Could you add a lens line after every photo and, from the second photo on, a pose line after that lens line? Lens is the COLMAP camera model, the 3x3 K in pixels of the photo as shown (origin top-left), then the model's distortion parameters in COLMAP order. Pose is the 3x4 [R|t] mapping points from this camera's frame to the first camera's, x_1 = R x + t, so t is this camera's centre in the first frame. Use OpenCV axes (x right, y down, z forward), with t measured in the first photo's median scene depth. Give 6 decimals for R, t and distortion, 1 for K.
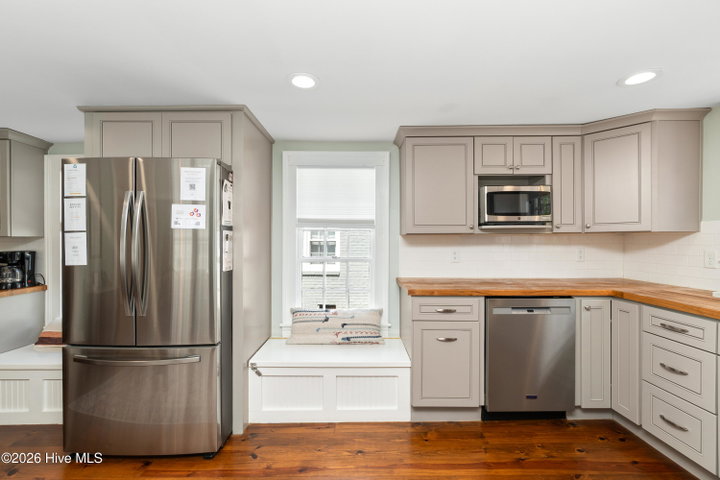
lens RADIAL K [[312.9, 0, 354.6], [0, 312.9, 240.6], [0, 0, 1]] dist [-0.001805, 0.002567]
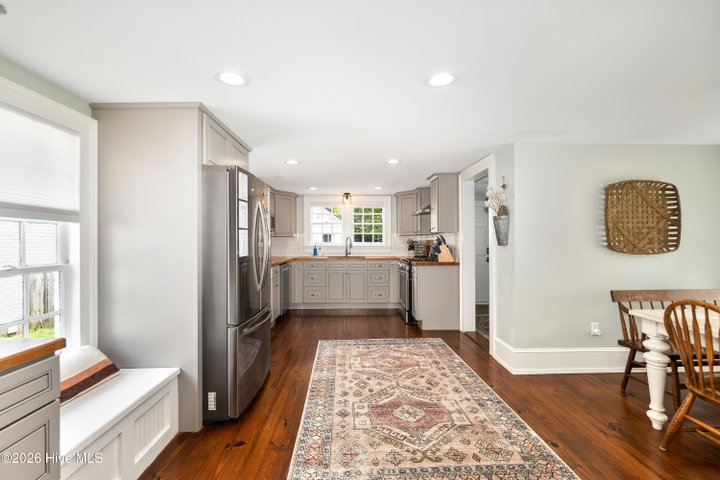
lens RADIAL K [[312.9, 0, 360.6], [0, 312.9, 243.5], [0, 0, 1]] dist [-0.001805, 0.002567]
pose [[-0.033021, -0.008250, 0.999421, -1.641066], [0.006127, 0.999945, 0.008457, 0.013774], [-0.999436, 0.006402, -0.032969, 0.446488]]
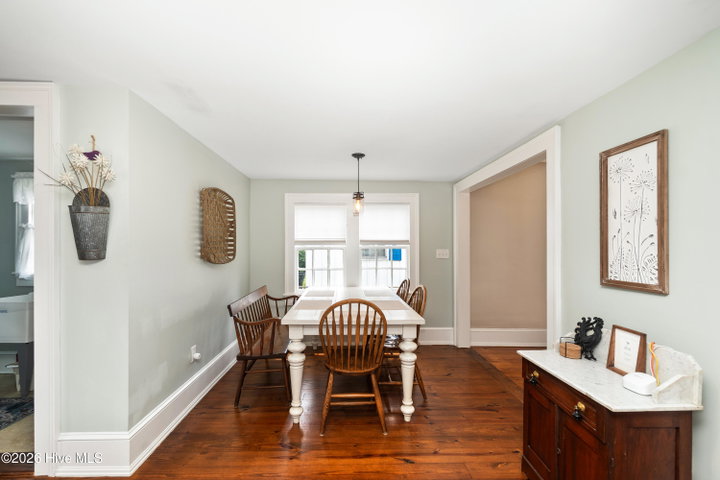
lens RADIAL K [[312.9, 0, 353.1], [0, 312.9, 246.8], [0, 0, 1]] dist [-0.001805, 0.002567]
pose [[-0.999054, -0.002790, -0.043390, -0.916712], [-0.003016, 0.999982, 0.005164, -0.001794], [0.043375, 0.005290, -0.999045, 0.563149]]
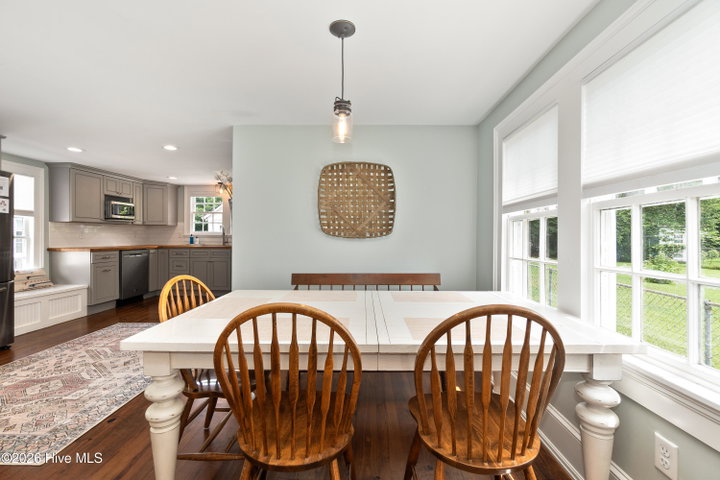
lens RADIAL K [[312.9, 0, 357.2], [0, 312.9, 236.3], [0, 0, 1]] dist [-0.001805, 0.002567]
pose [[0.035562, 0.001246, 0.999367, -1.642335], [-0.001276, 0.999998, -0.001202, 0.067585], [-0.999367, -0.001232, 0.035563, -0.746795]]
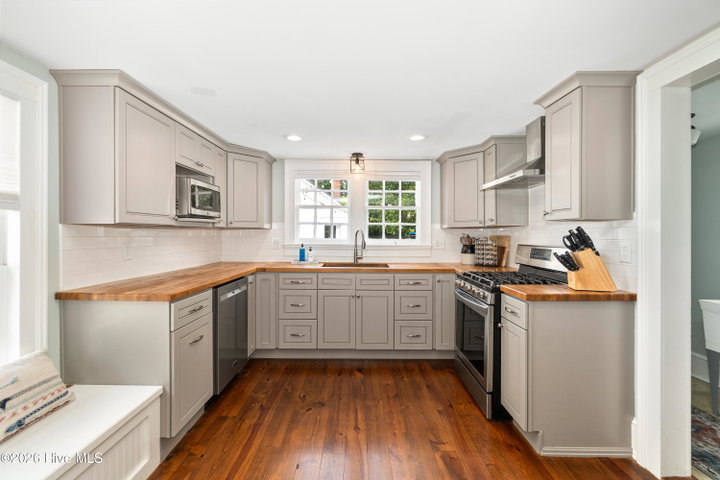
lens RADIAL K [[312.9, 0, 355.1], [0, 312.9, 234.1], [0, 0, 1]] dist [-0.001805, 0.002567]
pose [[0.007909, 0.001669, 0.999967, -0.558850], [-0.001791, 0.999997, -0.001655, 0.003776], [-0.999967, -0.001778, 0.007912, 0.469380]]
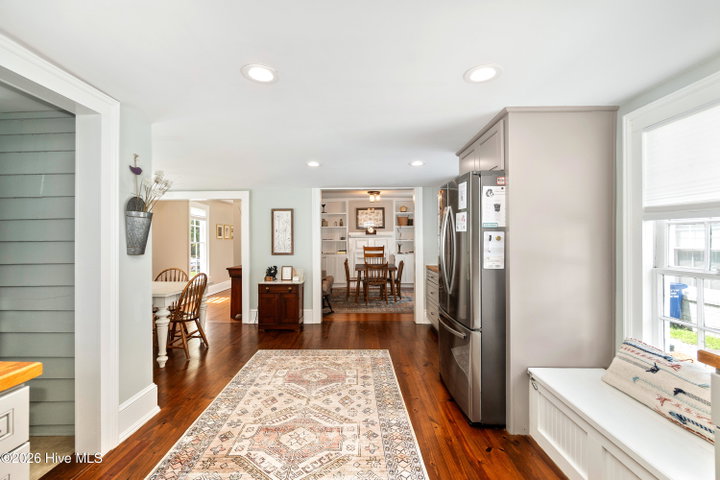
lens RADIAL K [[312.9, 0, 358.6], [0, 312.9, 237.8], [0, 0, 1]] dist [-0.001805, 0.002567]
pose [[-0.009571, -0.009451, -0.999910, 0.569200], [0.004555, 0.999945, -0.009495, -0.002711], [0.999944, -0.004645, -0.009527, 0.459144]]
